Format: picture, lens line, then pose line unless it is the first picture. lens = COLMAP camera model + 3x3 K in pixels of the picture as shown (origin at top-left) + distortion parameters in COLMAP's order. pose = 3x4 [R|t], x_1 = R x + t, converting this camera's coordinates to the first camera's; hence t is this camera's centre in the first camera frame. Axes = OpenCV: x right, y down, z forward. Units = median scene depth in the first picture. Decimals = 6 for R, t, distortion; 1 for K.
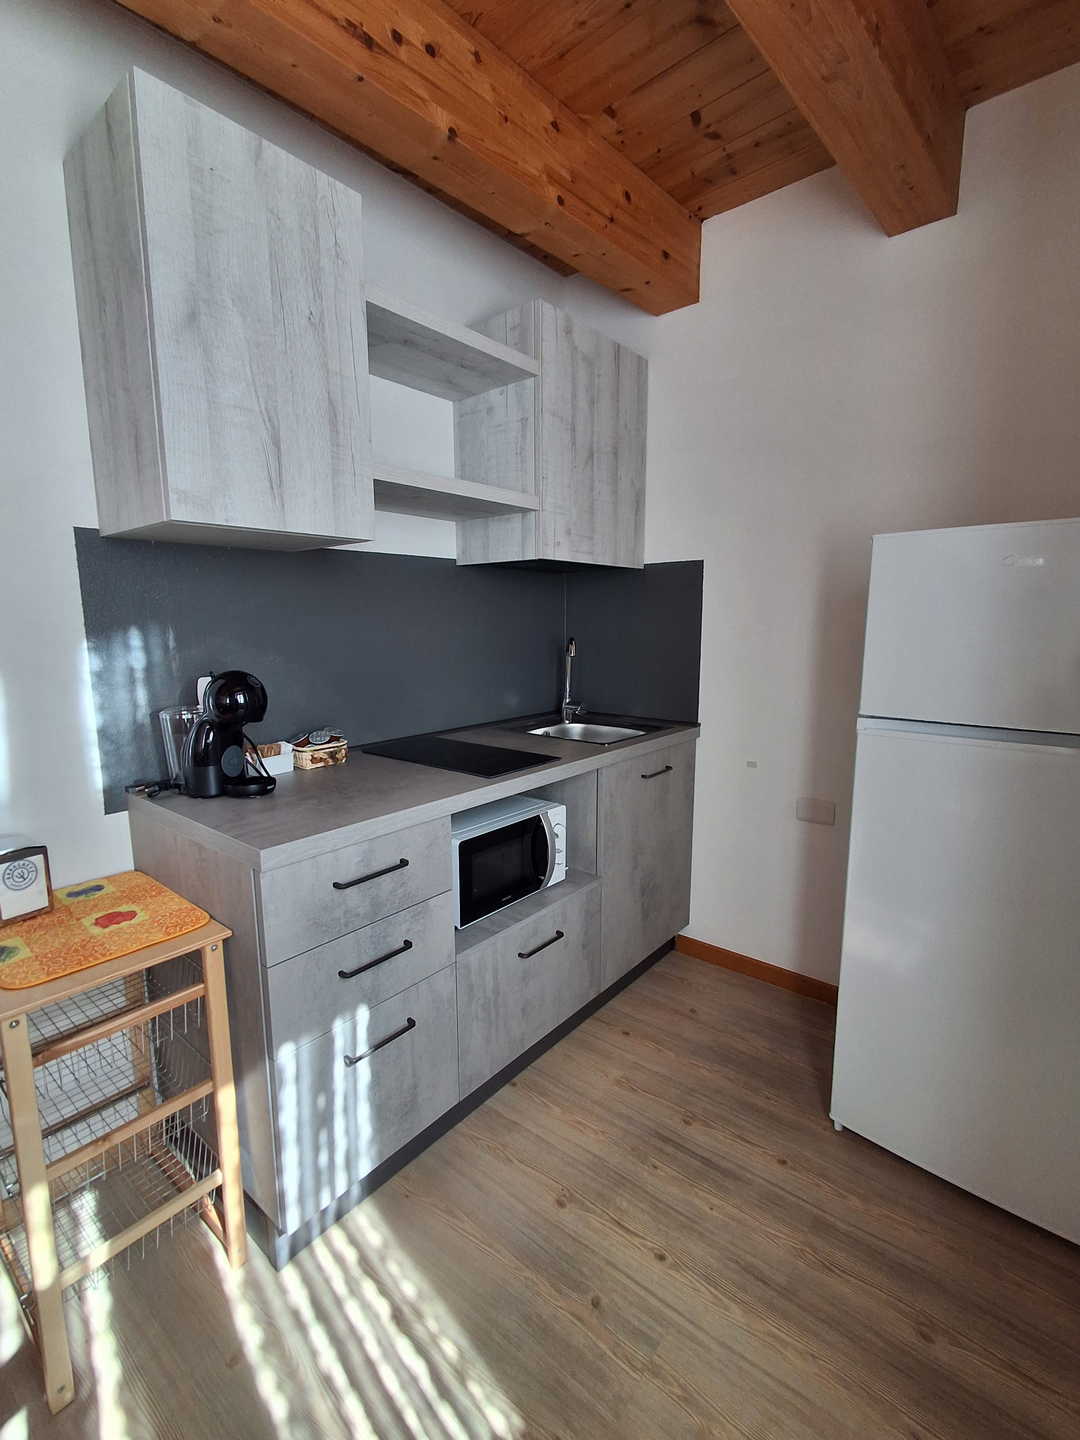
lens RADIAL K [[652.4, 0, 533.5], [0, 652.4, 718.9], [0, 0, 1]] dist [-0.002621, 0.000071]
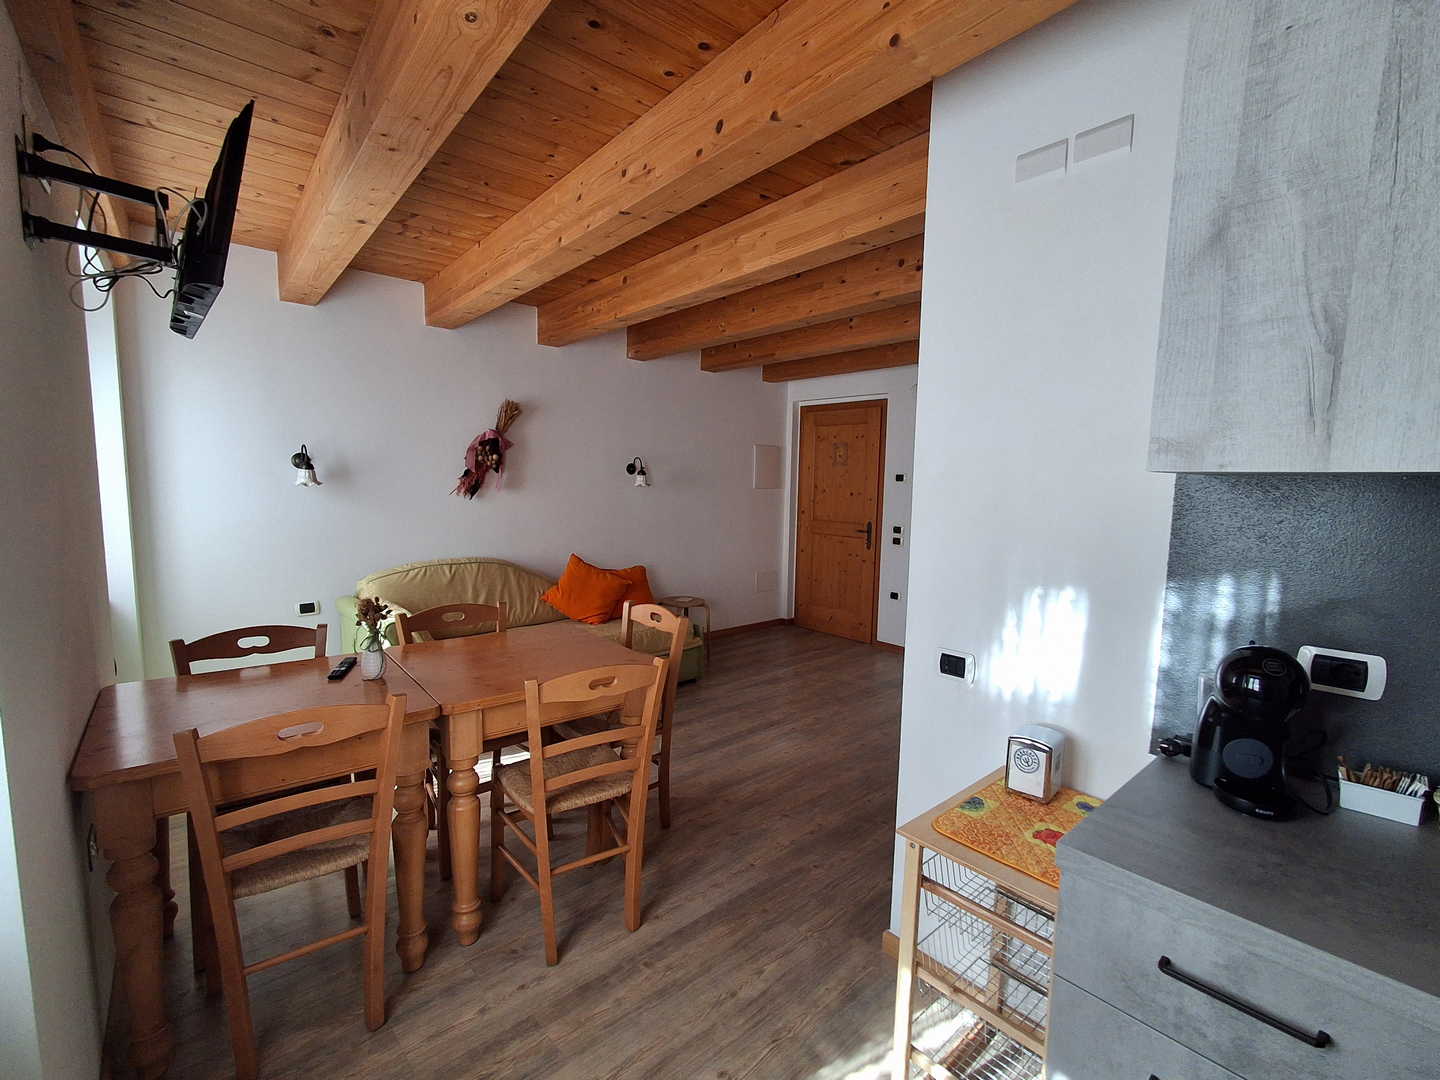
lens RADIAL K [[652.4, 0, 705.2], [0, 652.4, 551.0], [0, 0, 1]] dist [-0.002621, 0.000071]
pose [[-0.174035, 0.113824, -0.978139, 0.378976], [-0.165110, 0.975863, 0.142936, -0.179190], [0.970799, 0.186377, -0.151040, 0.440328]]
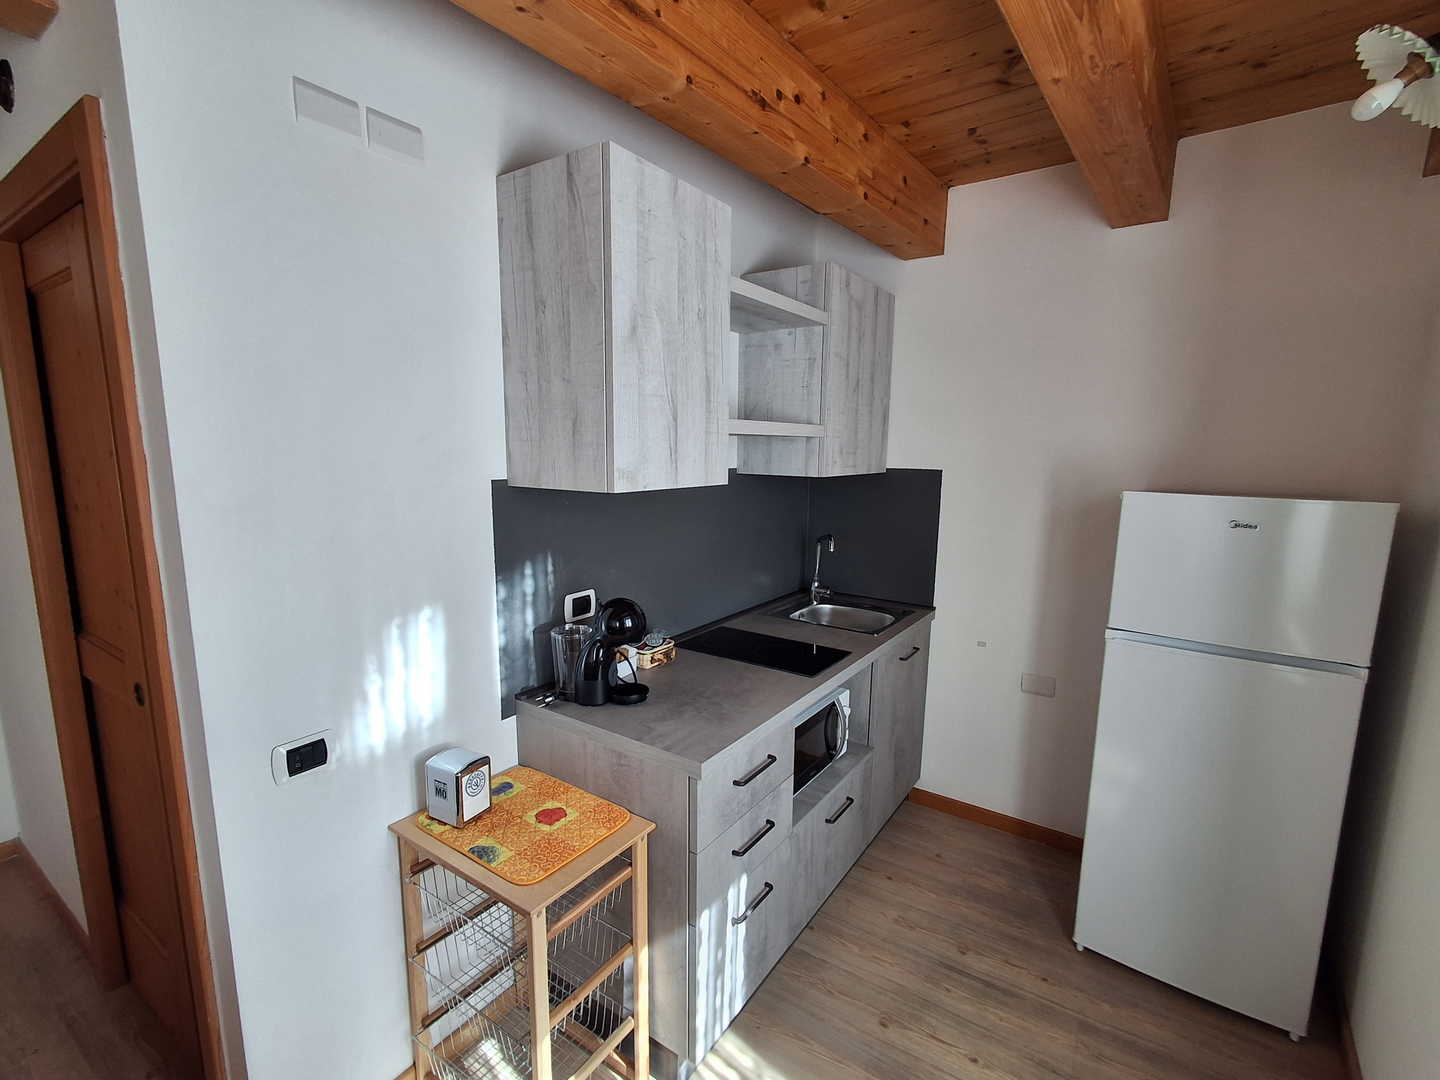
lens RADIAL K [[652.4, 0, 721.4], [0, 652.4, 547.5], [0, 0, 1]] dist [-0.002621, 0.000071]
pose [[0.995296, 0.001990, 0.096862, -0.380137], [-0.002594, 0.999978, 0.006108, -0.169912], [-0.096848, -0.006331, 0.995279, -0.198078]]
